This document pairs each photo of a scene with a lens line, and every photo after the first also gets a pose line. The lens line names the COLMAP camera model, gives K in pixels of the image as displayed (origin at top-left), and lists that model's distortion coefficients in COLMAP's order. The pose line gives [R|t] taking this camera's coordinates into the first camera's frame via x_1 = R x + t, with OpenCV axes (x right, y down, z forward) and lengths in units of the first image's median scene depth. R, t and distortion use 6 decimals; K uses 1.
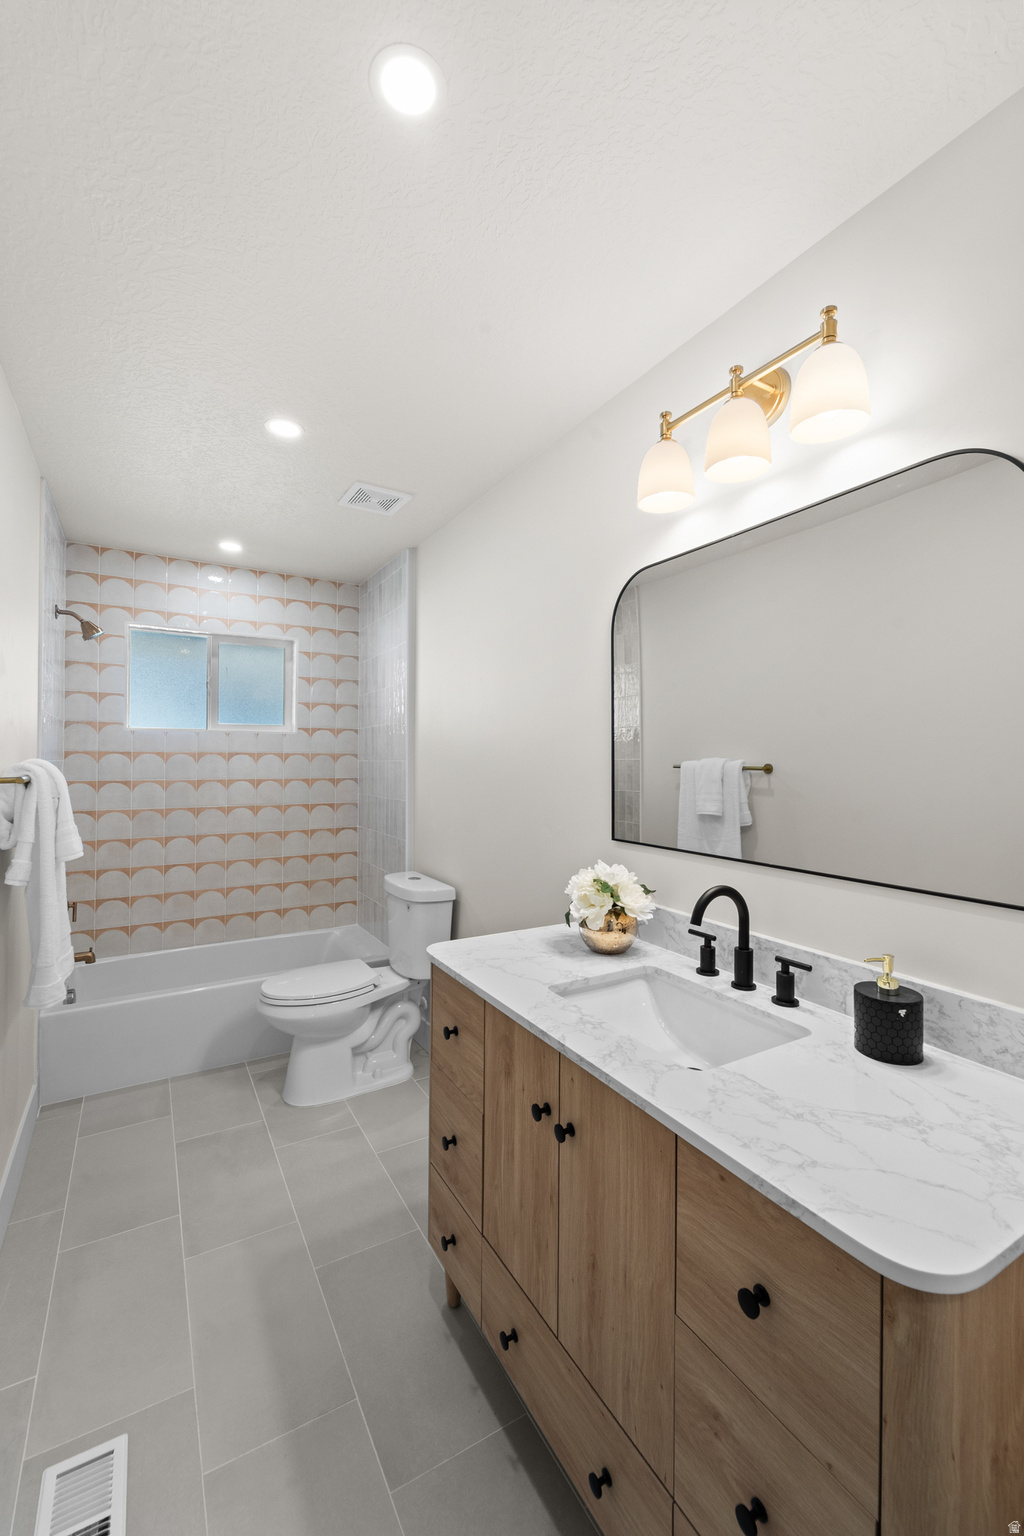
lens RADIAL K [[636.6, 0, 520.6], [0, 636.6, 754.0], [0, 0, 1]] dist [0.002224, -0.003055]
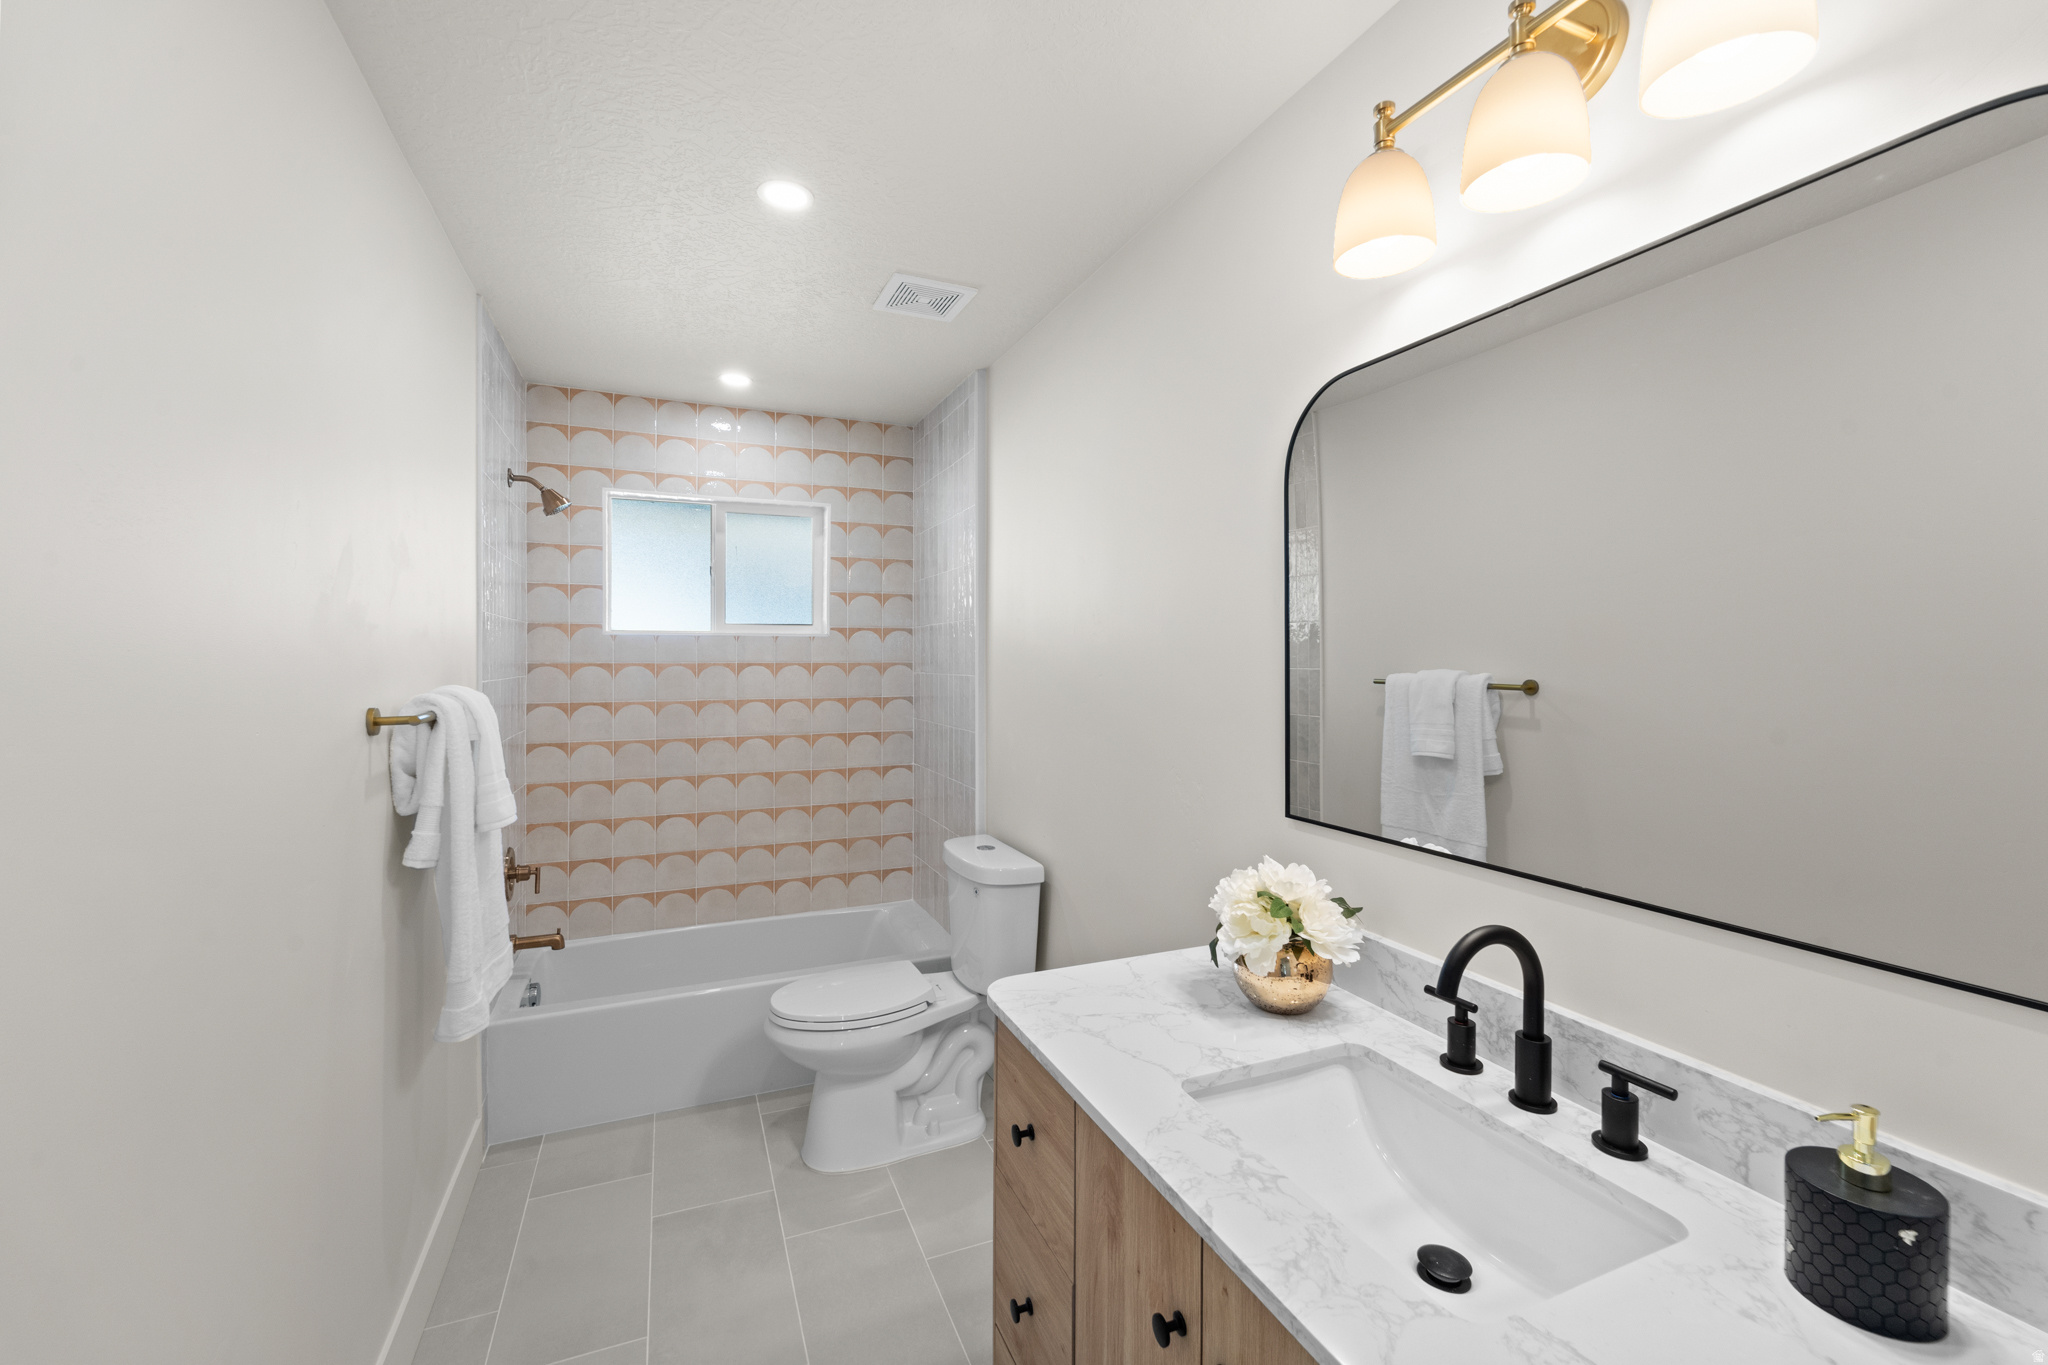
lens RADIAL K [[848.9, 0, 1024.4], [0, 848.9, 660.6], [0, 0, 1]] dist [0.002224, -0.003055]
pose [[0.990061, -0.001863, -0.140627, 0.005177], [0.003603, 0.999920, 0.012120, -0.019914], [0.140593, -0.012506, 0.989988, 0.100384]]
